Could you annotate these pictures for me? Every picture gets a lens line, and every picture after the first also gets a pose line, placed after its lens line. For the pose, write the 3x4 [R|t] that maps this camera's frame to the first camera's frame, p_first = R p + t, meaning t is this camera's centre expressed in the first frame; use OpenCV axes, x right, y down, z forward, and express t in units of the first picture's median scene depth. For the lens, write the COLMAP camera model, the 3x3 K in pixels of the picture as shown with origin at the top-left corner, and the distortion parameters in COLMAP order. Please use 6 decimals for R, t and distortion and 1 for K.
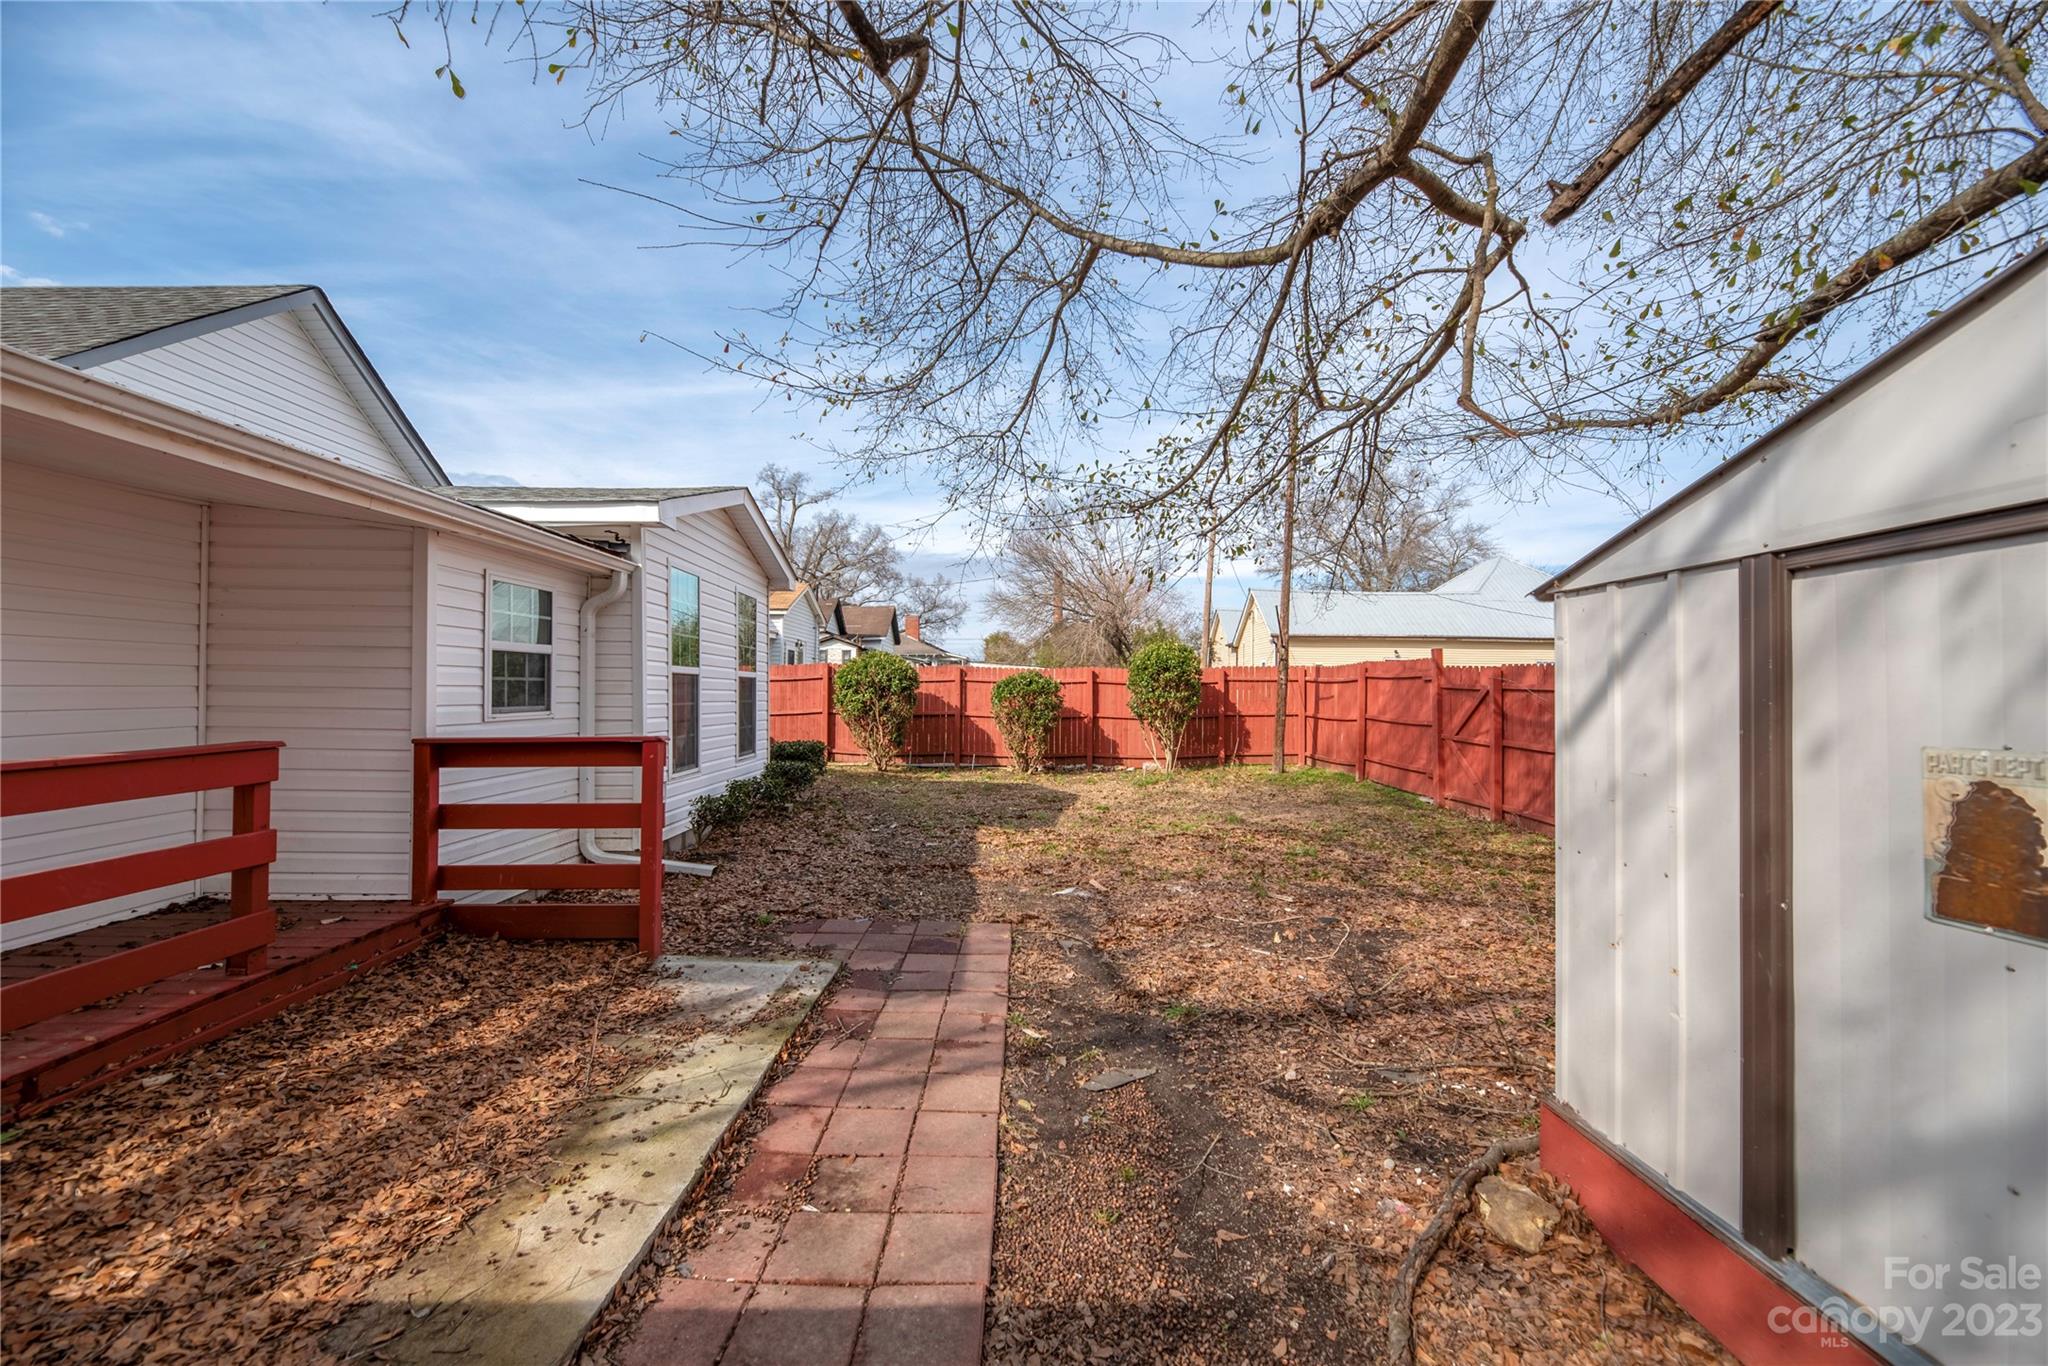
lens RADIAL K [[830.8, 0, 1025.4], [0, 830.8, 690.7], [0, 0, 1]] dist [0.001041, -0.002972]
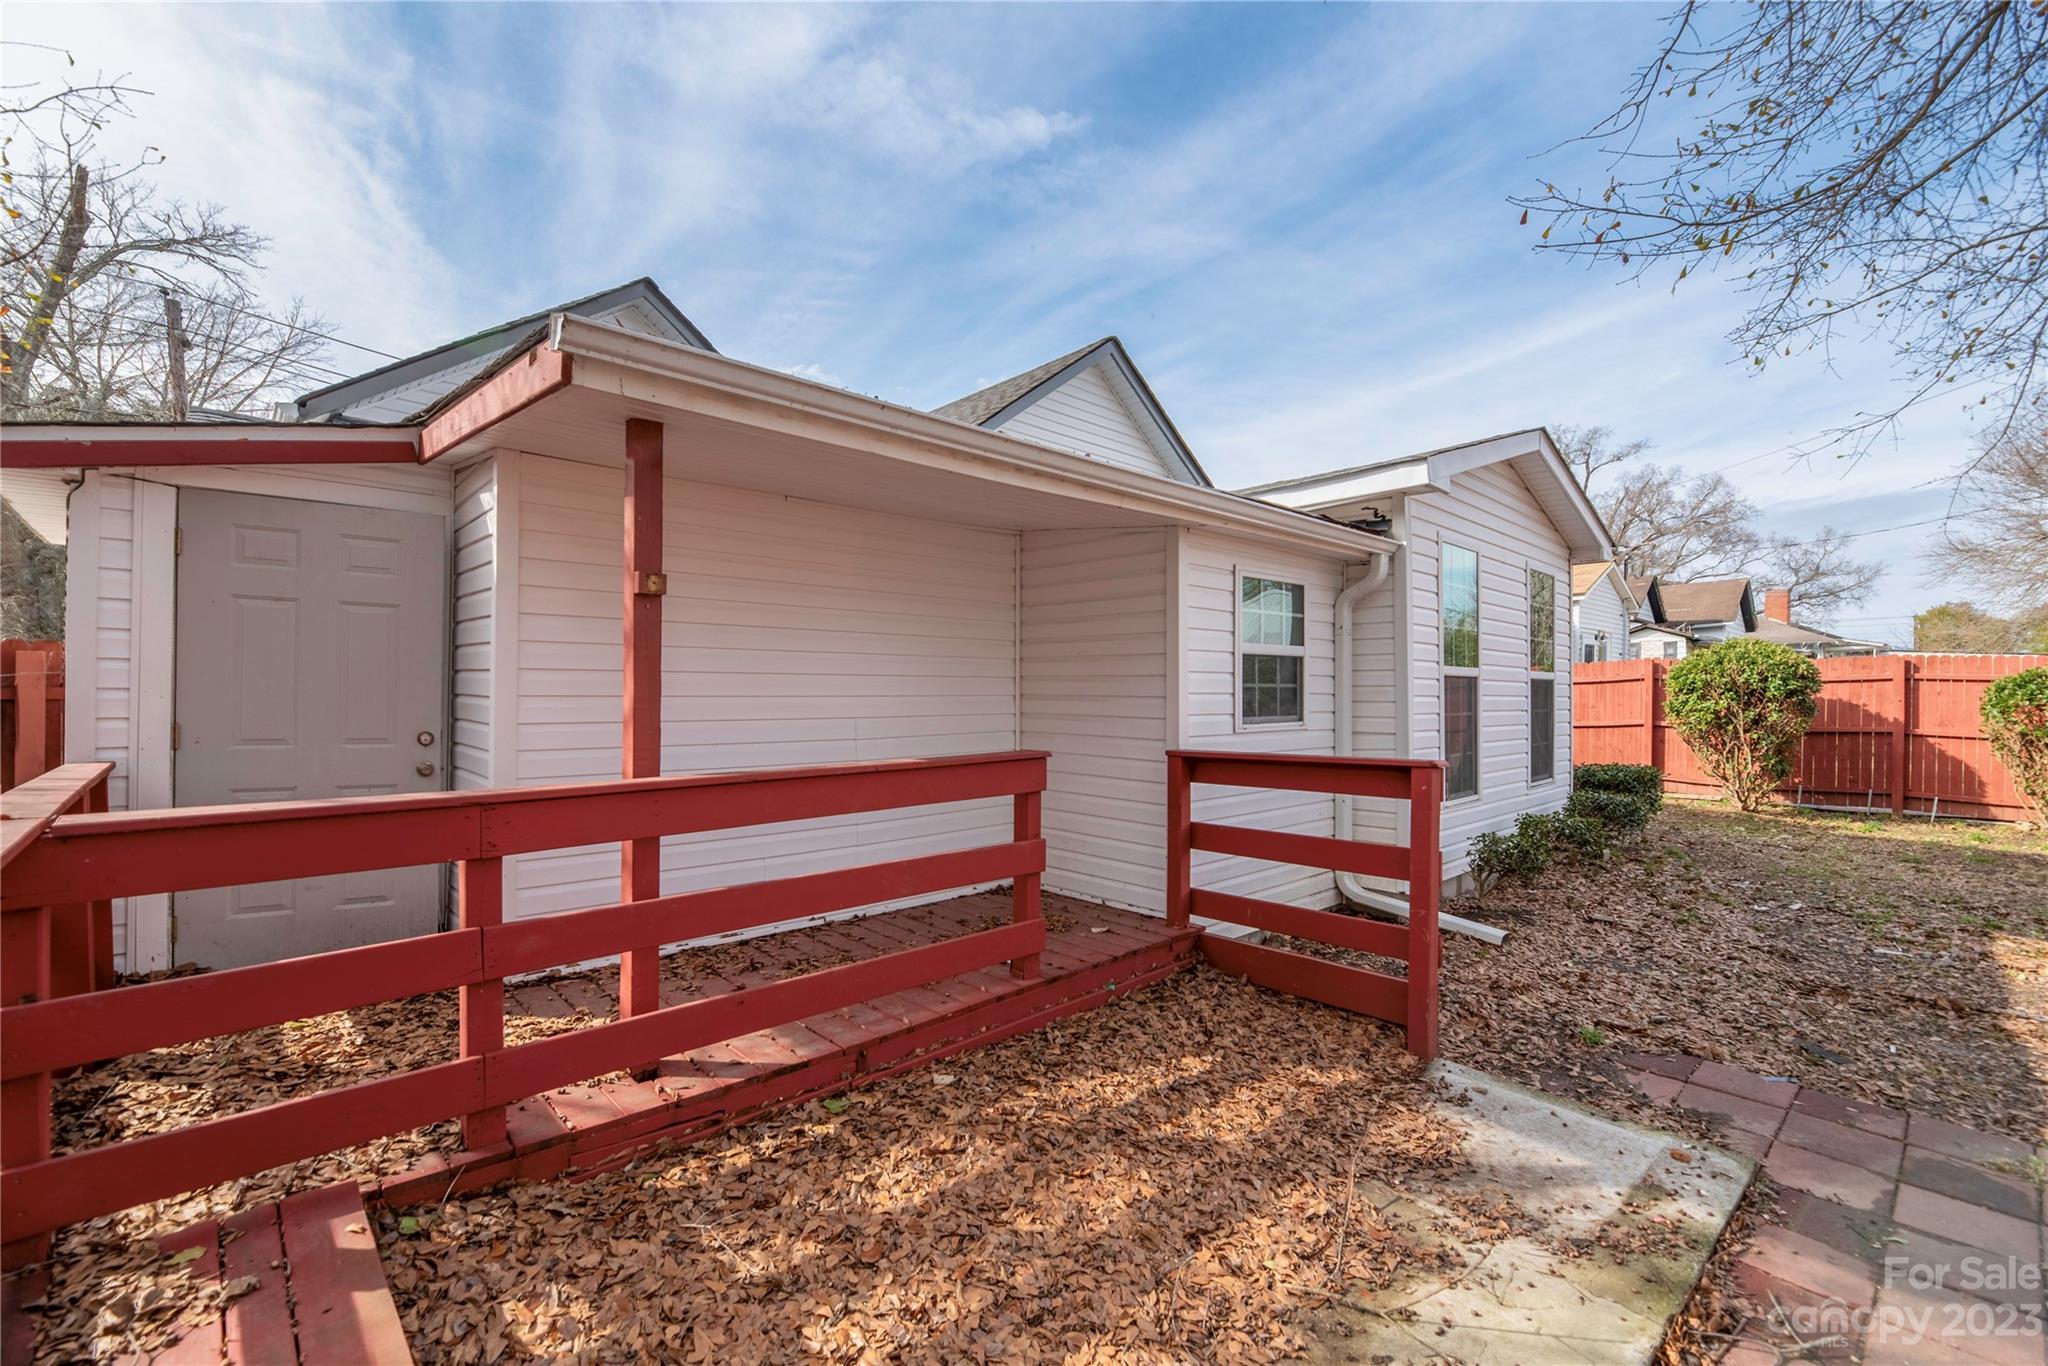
lens RADIAL K [[830.8, 0, 1025.4], [0, 830.8, 690.7], [0, 0, 1]] dist [0.001041, -0.002972]
pose [[0.654821, -0.007164, -0.755750, -0.126524], [0.003090, 0.999972, -0.006802, -0.003709], [0.755777, 0.002119, 0.654825, 0.256089]]
